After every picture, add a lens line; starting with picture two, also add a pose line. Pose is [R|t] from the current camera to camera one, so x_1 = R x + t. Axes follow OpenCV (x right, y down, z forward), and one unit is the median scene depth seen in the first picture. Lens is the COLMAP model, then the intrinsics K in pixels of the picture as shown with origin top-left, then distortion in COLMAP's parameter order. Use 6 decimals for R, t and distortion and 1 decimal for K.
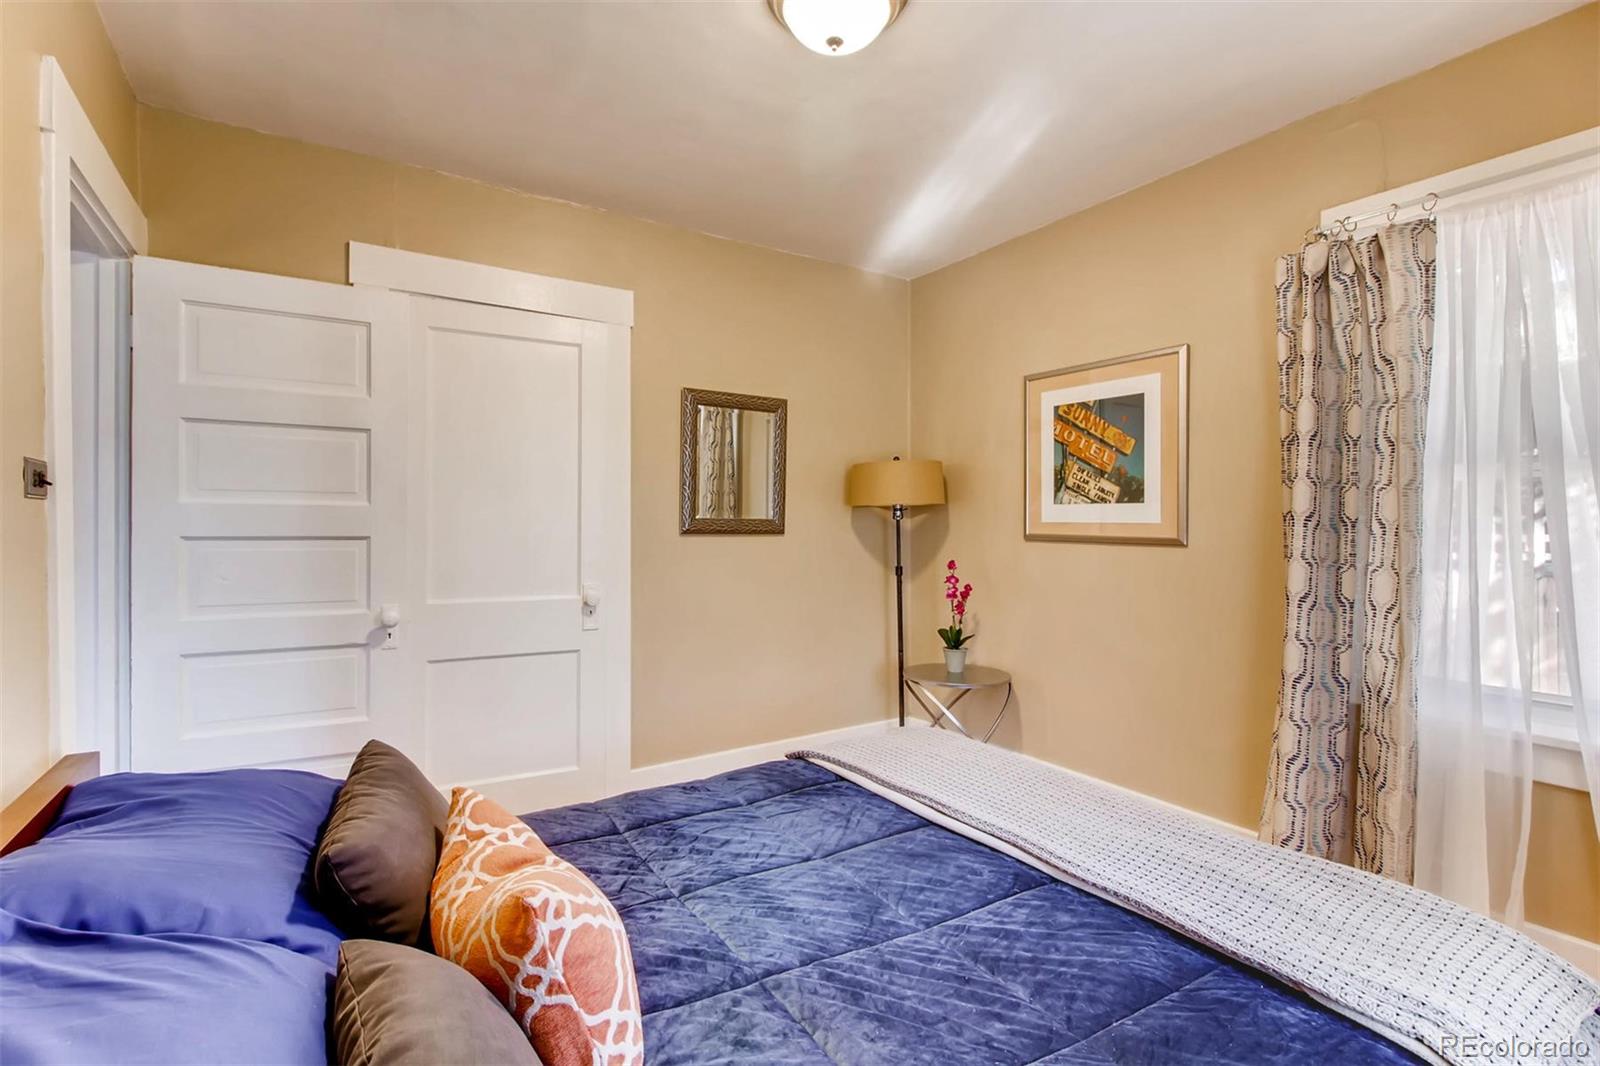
lens RADIAL K [[746.1, 0, 793.7], [0, 746.1, 518.1], [0, 0, 1]] dist [0.025361, -0.014960]
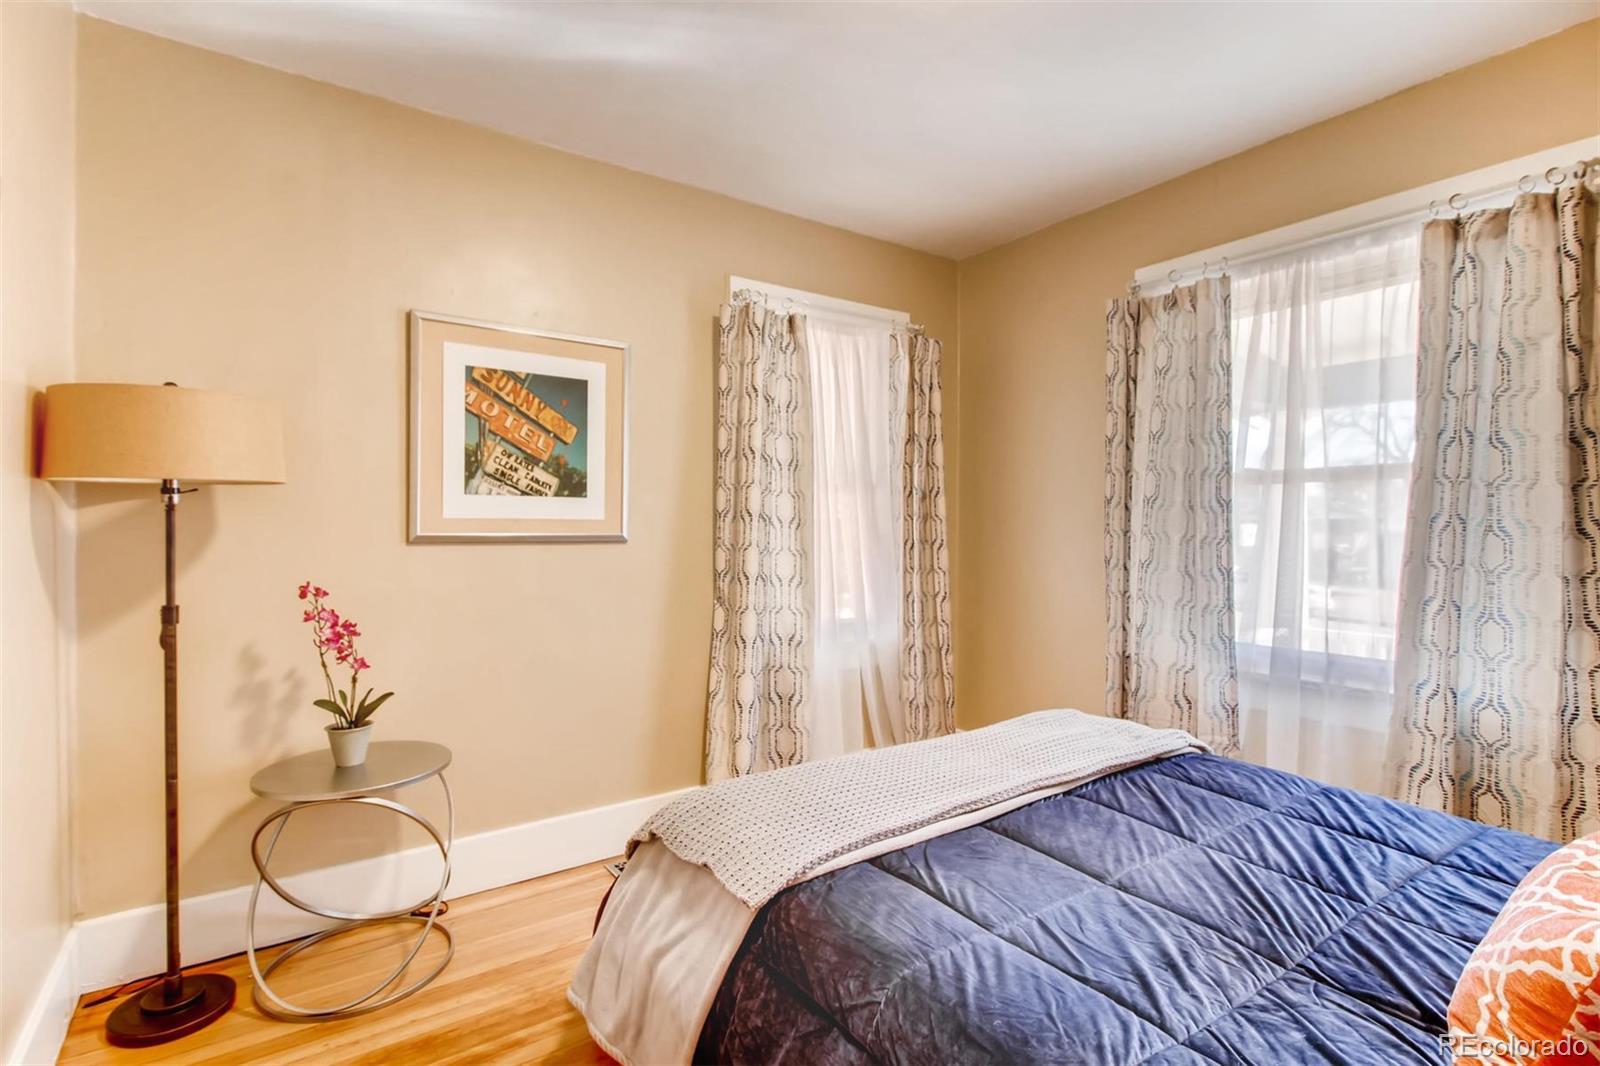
lens RADIAL K [[746.1, 0, 793.7], [0, 746.1, 518.1], [0, 0, 1]] dist [0.025361, -0.014960]
pose [[-0.038094, 0.007752, 0.999244, -0.450487], [-0.003464, 0.999963, -0.007889, 0.011065], [-0.999268, -0.003762, -0.038066, 0.739614]]
